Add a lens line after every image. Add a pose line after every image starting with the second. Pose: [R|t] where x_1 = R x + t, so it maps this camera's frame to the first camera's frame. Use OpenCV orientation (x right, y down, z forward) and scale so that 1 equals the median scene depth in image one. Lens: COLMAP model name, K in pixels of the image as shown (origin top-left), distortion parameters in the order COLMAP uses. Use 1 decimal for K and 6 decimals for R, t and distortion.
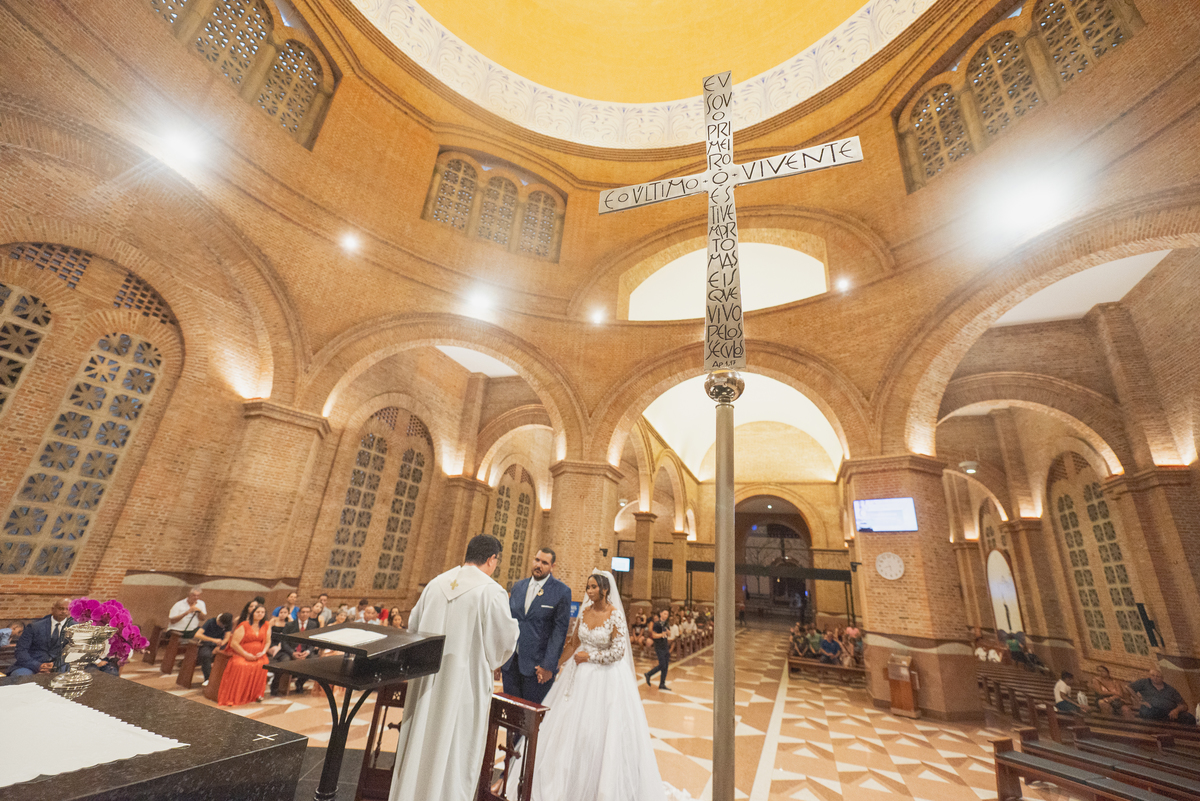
lens RADIAL K [[469.0, 0, 600.4], [0, 469.0, 404.4], [0, 0, 1]] dist [-0.007215, -0.000681]
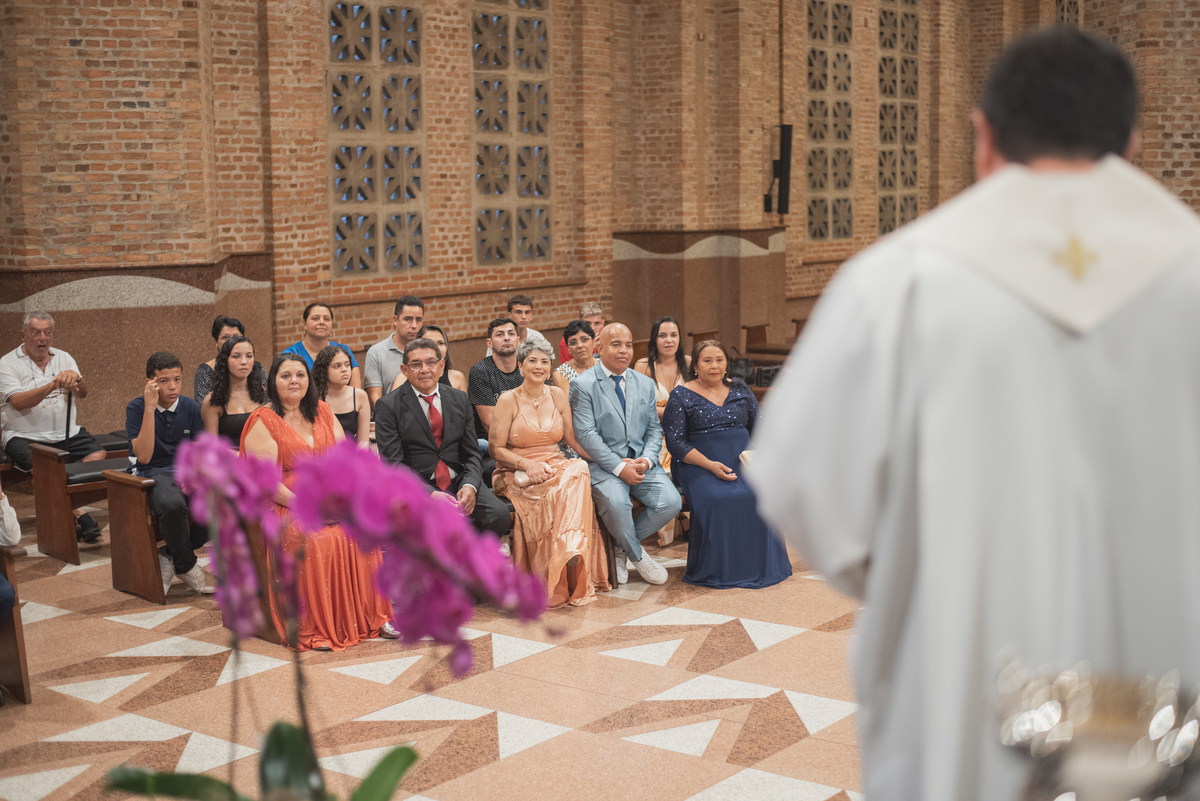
lens RADIAL K [[1740.7, 0, 600.0], [0, 1740.7, 400.5], [0, 0, 1]] dist [-0.106876, 0.061695]
pose [[0.960474, -0.057235, -0.272423, -0.129353], [0.177197, 0.880464, 0.439755, 0.007741], [0.214689, -0.470646, 0.855804, 0.052406]]
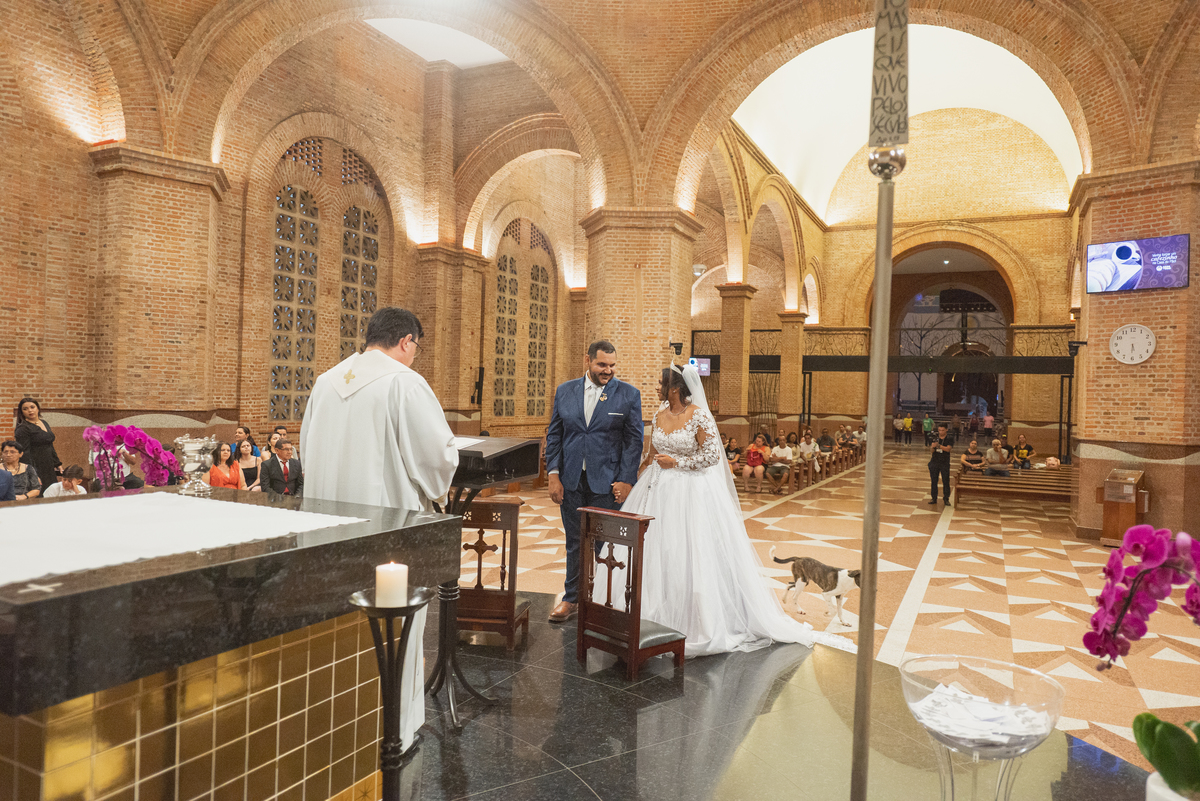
lens RADIAL K [[794.6, 0, 598.7], [0, 794.6, 396.4], [0, 0, 1]] dist [-0.003736, -0.000597]
pose [[0.995675, -0.050144, -0.078214, -0.016324], [0.074450, 0.934229, 0.348817, -0.013306], [0.055579, -0.353131, 0.933922, -0.054267]]
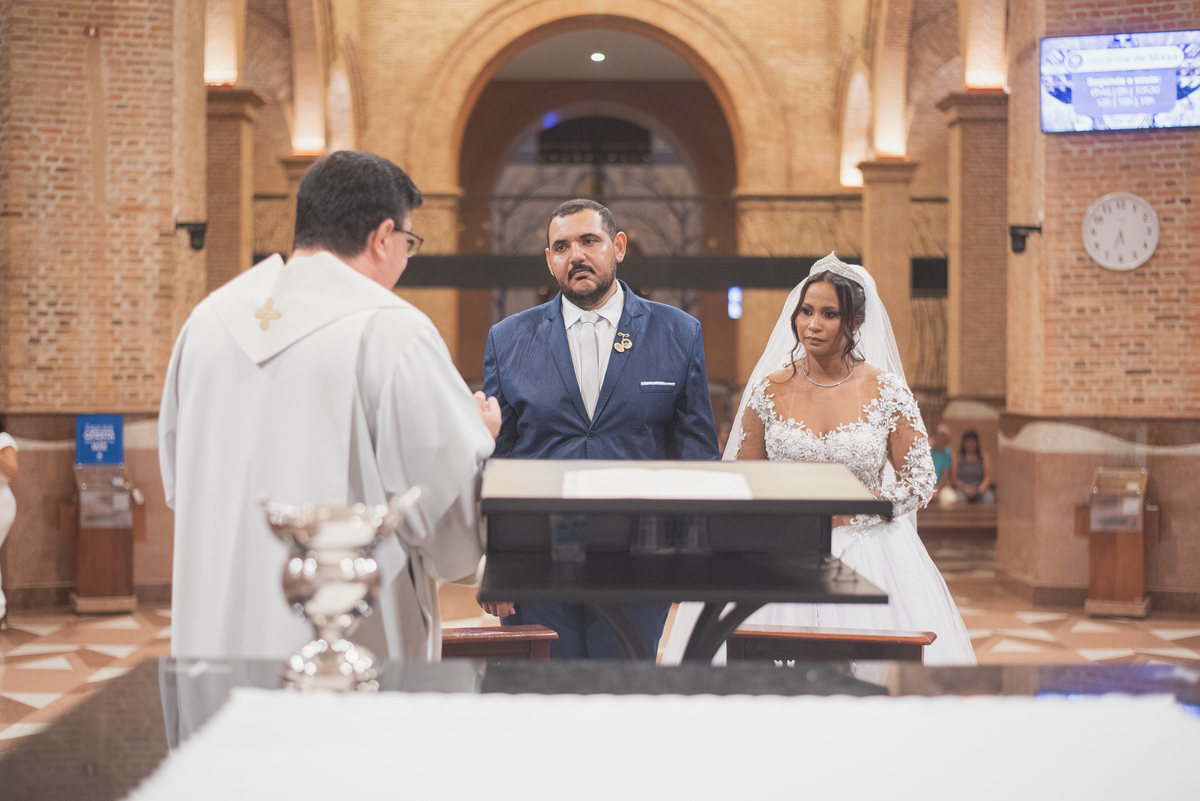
lens RADIAL K [[1822.6, 0, 600.0], [0, 1822.6, 400.5], [0, 0, 1]] dist [-0.096074, 0.035965]
pose [[0.924510, -0.083276, 0.371950, -0.164116], [-0.068172, 0.923980, 0.376317, -0.003427], [-0.375012, -0.373265, 0.848551, -0.004193]]
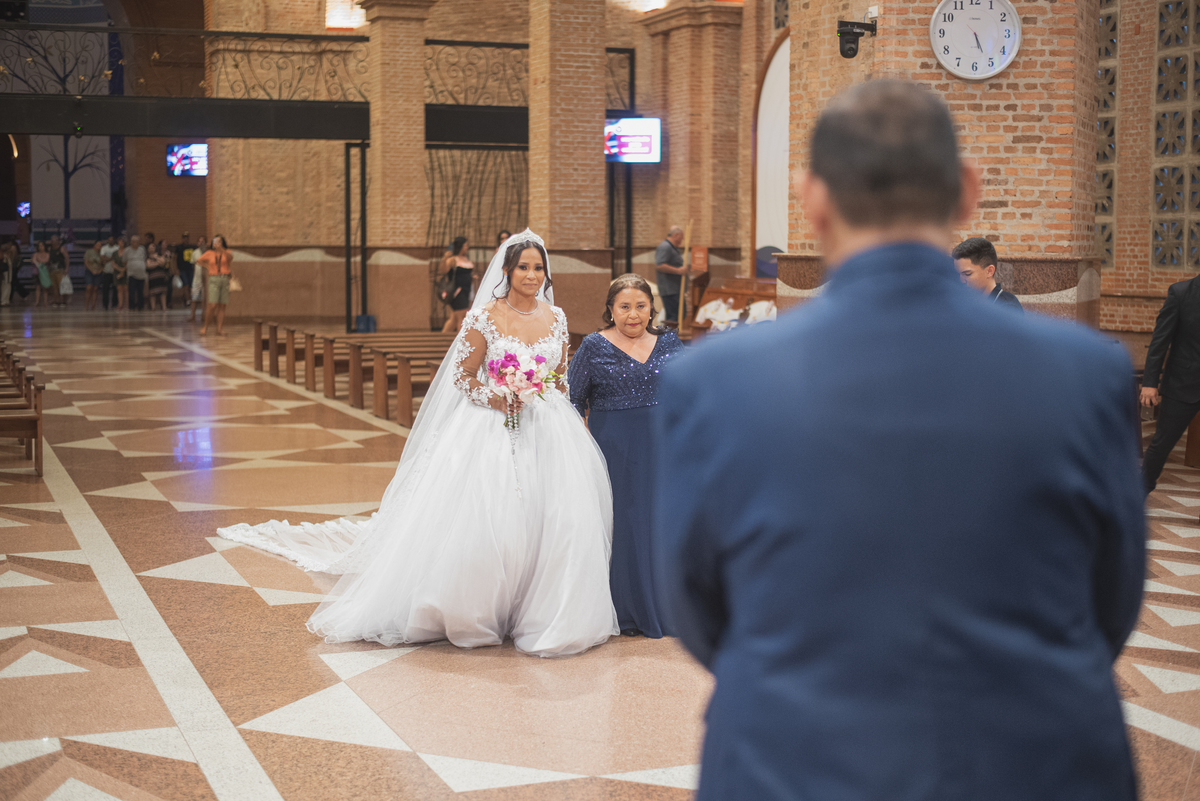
lens RADIAL K [[1740.7, 0, 600.0], [0, 1740.7, 400.5], [0, 0, 1]] dist [-0.106876, 0.061695]
pose [[0.725637, -0.141043, 0.673467, -0.193503], [-0.192671, 0.897962, 0.395655, 0.135748], [-0.660552, -0.416859, 0.624419, 0.315771]]
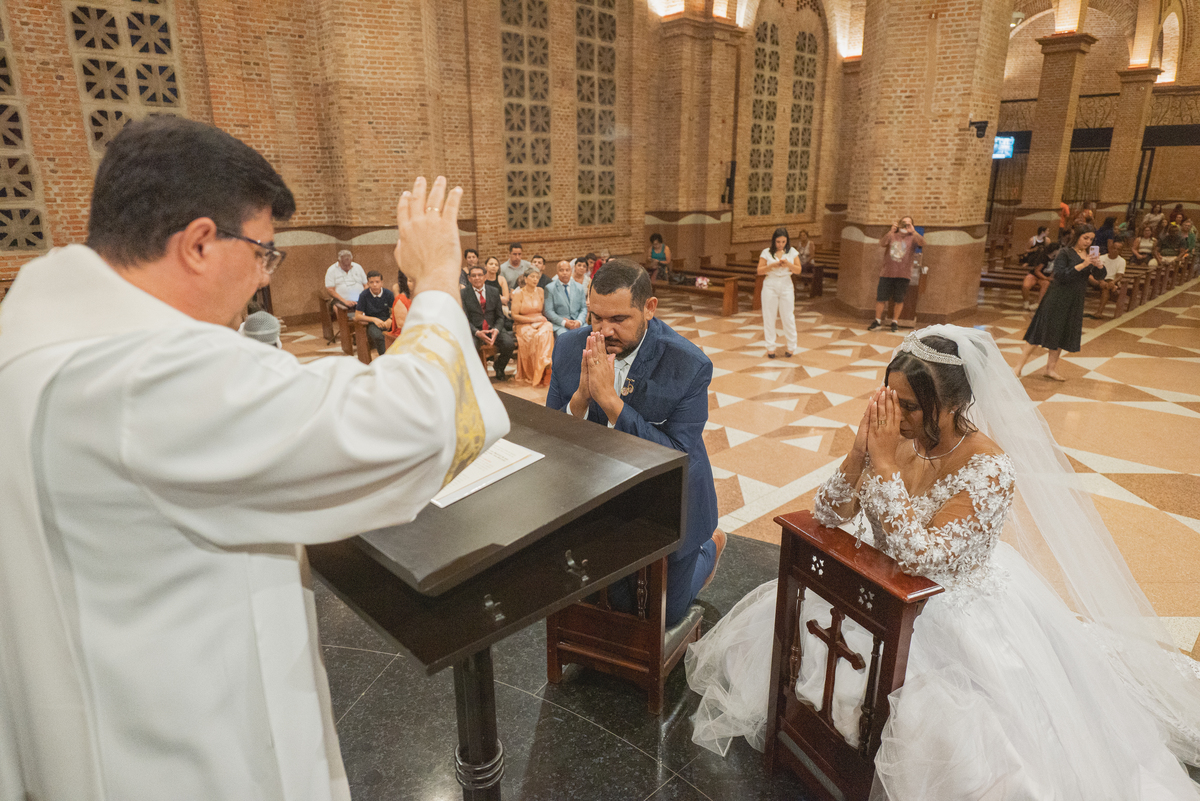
lens RADIAL K [[743.7, 0, 603.1], [0, 743.7, 405.4], [0, 0, 1]] dist [-0.003081, -0.002683]
pose [[0.912621, 0.038260, -0.407012, -0.023217], [0.212828, 0.805582, 0.552939, 0.029659], [0.349038, -0.591247, 0.727049, 0.108184]]
